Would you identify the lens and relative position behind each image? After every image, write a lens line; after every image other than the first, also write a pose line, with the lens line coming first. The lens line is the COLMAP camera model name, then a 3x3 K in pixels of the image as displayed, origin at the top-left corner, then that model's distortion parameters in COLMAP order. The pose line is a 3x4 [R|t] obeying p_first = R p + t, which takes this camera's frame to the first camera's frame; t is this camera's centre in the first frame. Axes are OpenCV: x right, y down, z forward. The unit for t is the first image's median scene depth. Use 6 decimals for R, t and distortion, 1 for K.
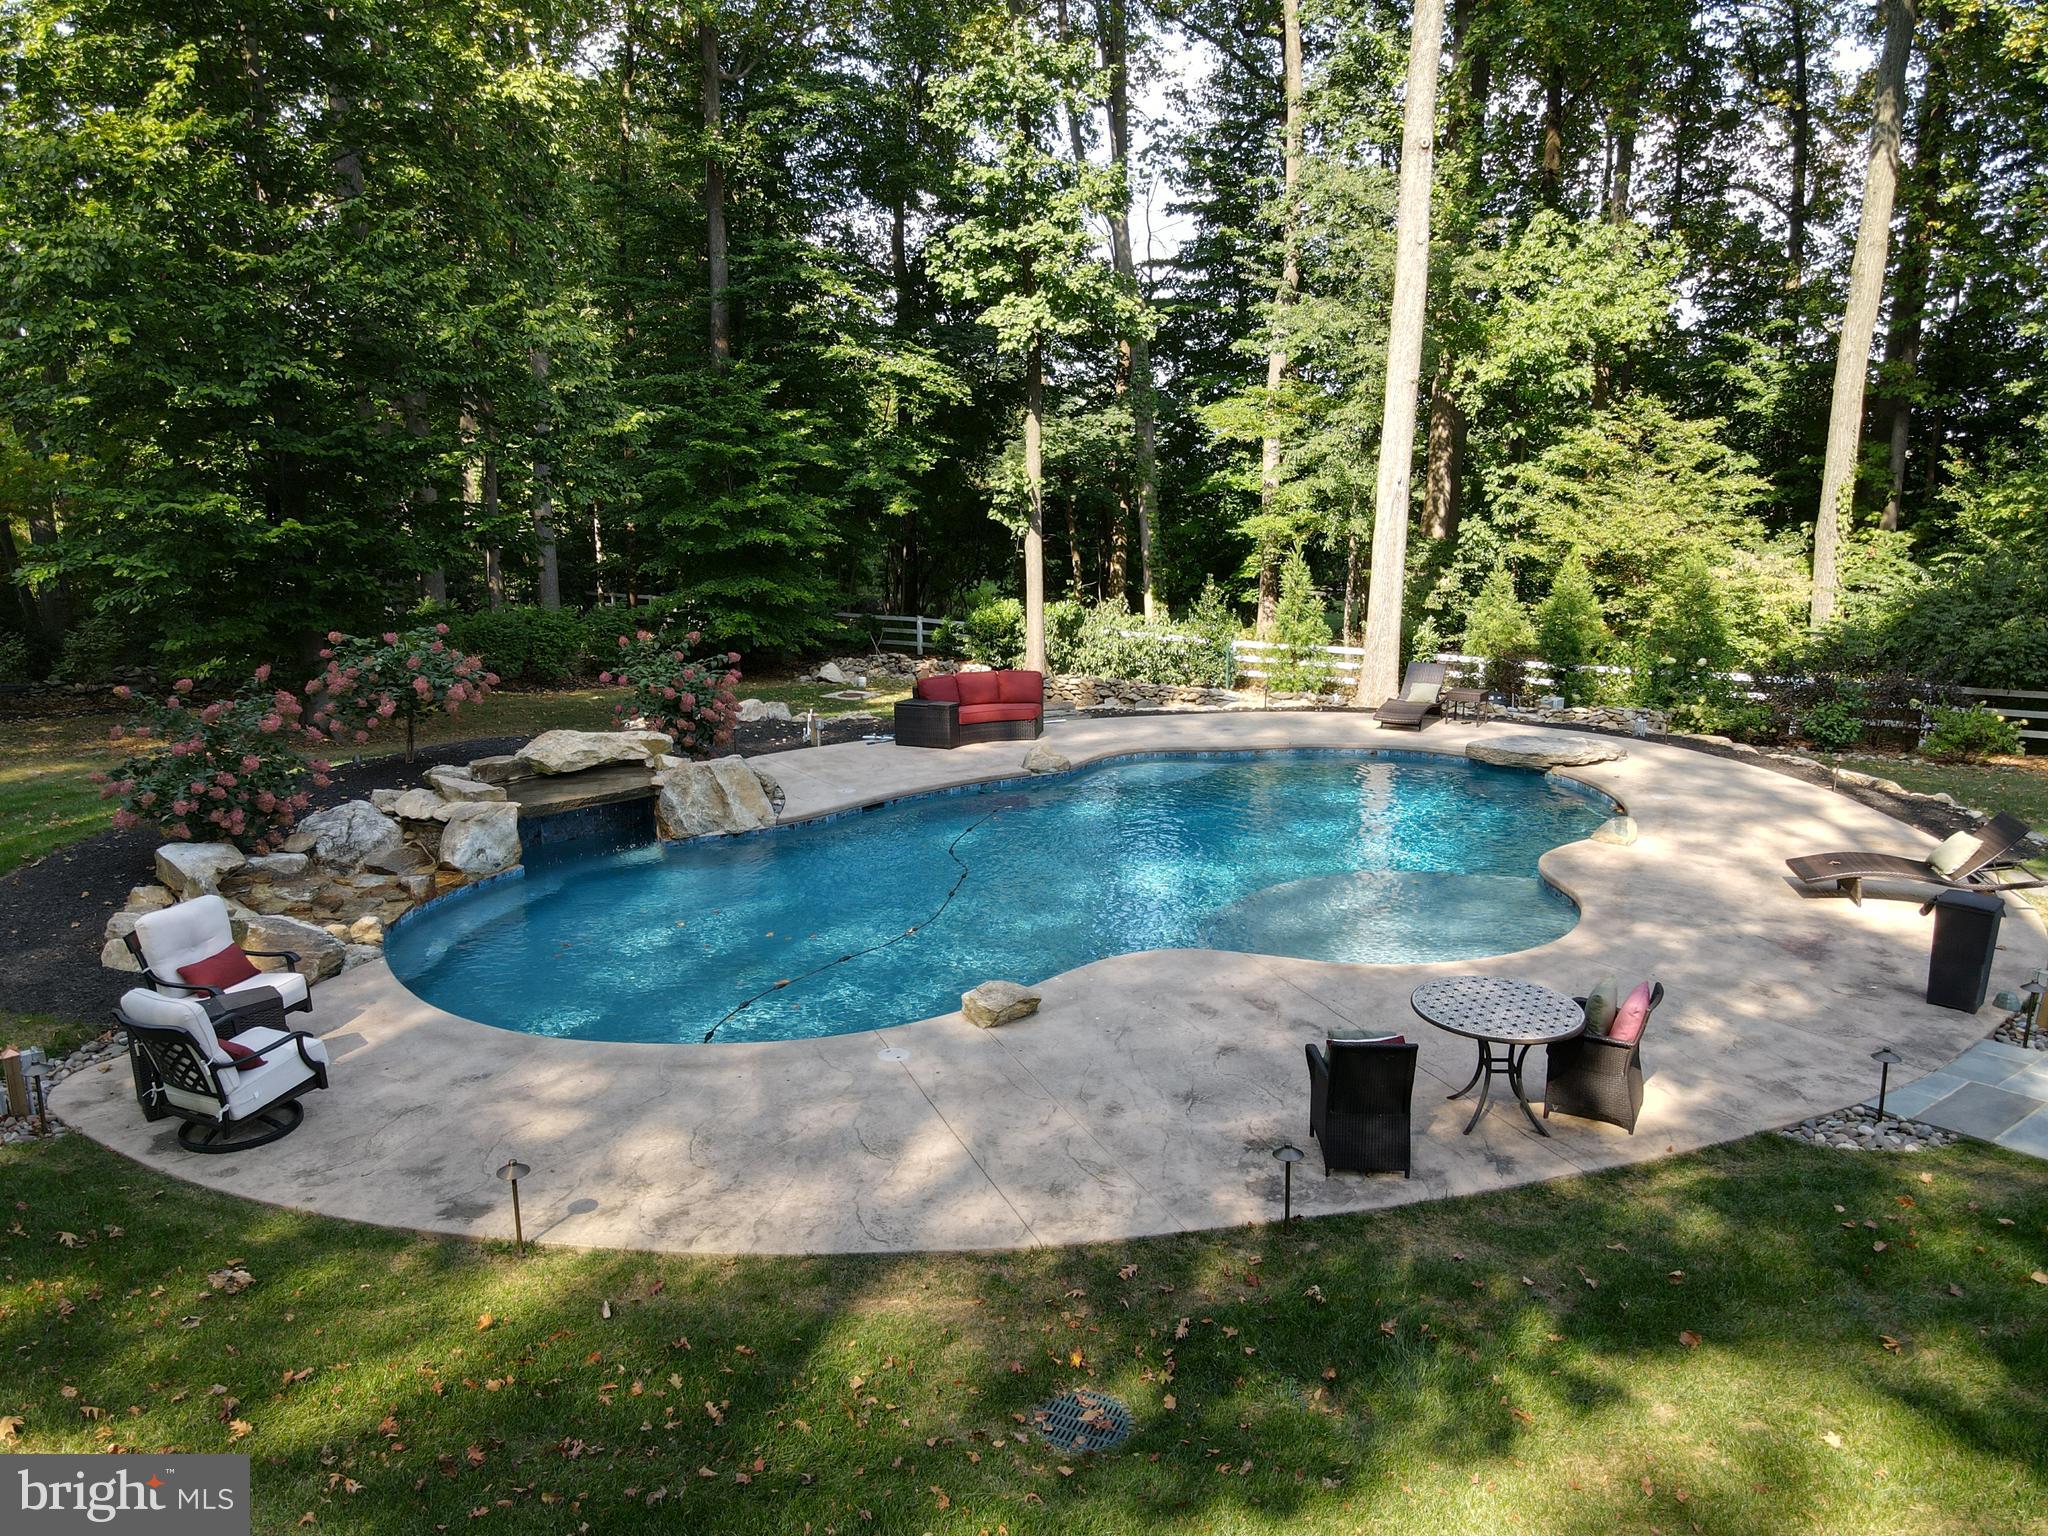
lens RADIAL K [[1499.4, 0, 1013.2], [0, 1499.4, 765.9], [0, 0, 1]] dist [0.017616, -0.003361]
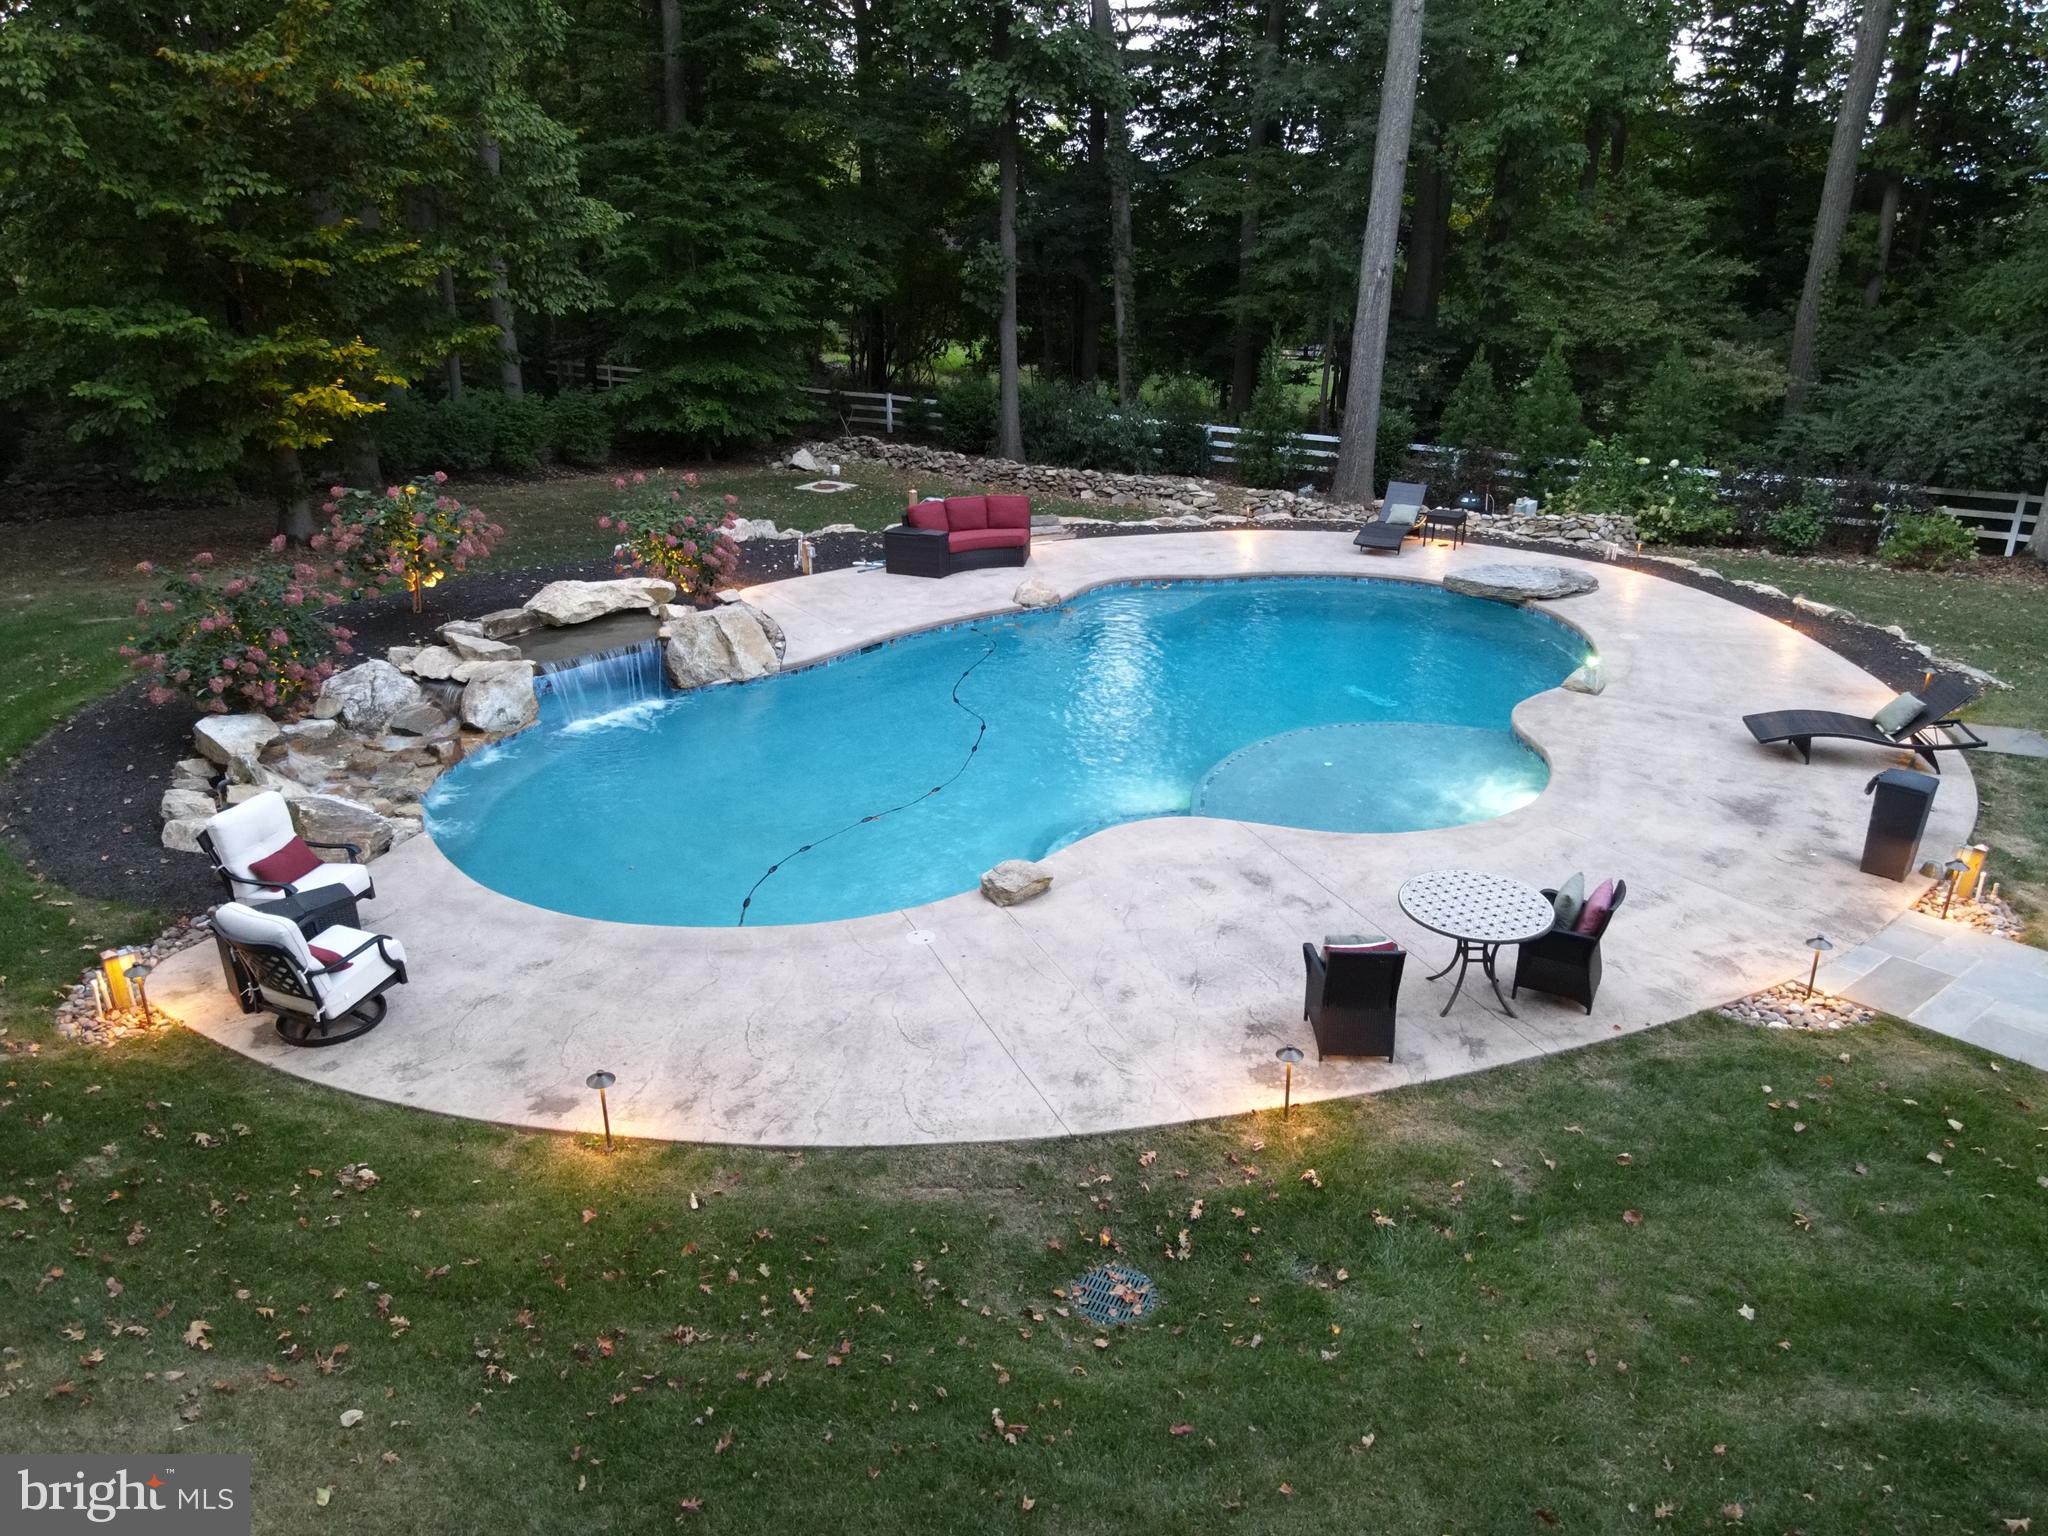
lens RADIAL K [[1499.4, 0, 1013.3], [0, 1499.4, 766.7], [0, 0, 1]] dist [0.017616, -0.003361]
pose [[0.999647, -0.005326, 0.026023, -0.031178], [0.000941, 0.986180, 0.165675, -0.084168], [-0.026546, -0.165592, 0.985837, -0.041496]]
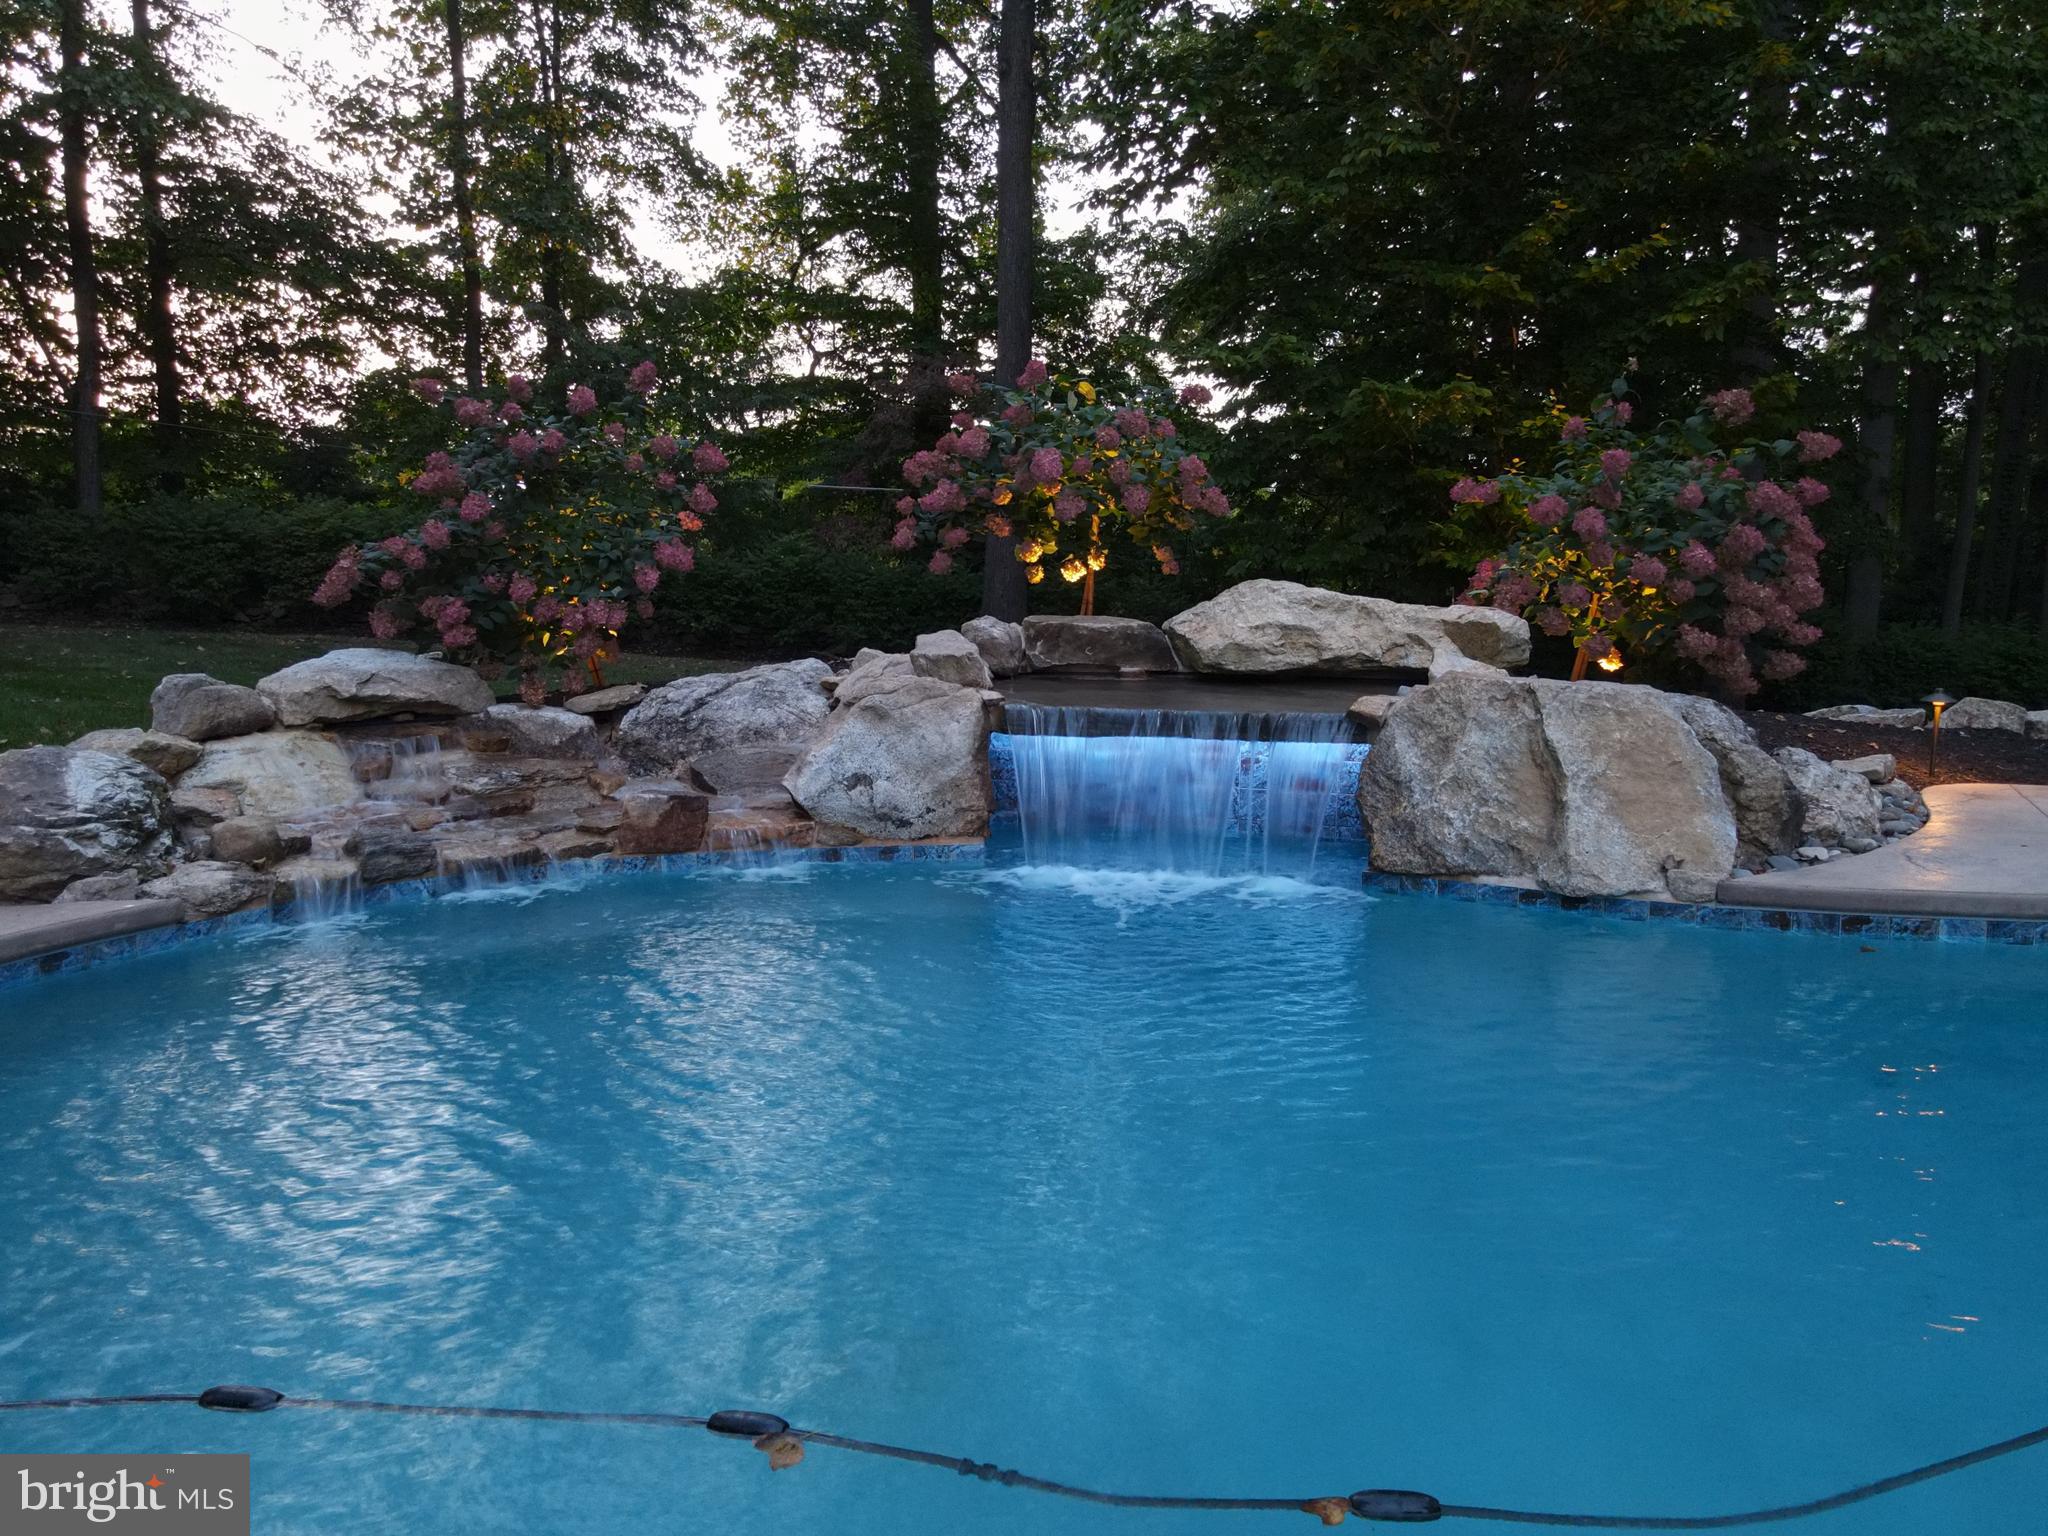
lens RADIAL K [[1499.4, 0, 1029.0], [0, 1499.4, 762.0], [0, 0, 1]] dist [0.017616, -0.003361]
pose [[0.540432, 0.120200, -0.832757, 0.029817], [-0.181378, 0.983116, 0.024195, 0.036211], [0.821605, 0.137968, 0.553109, 0.882959]]
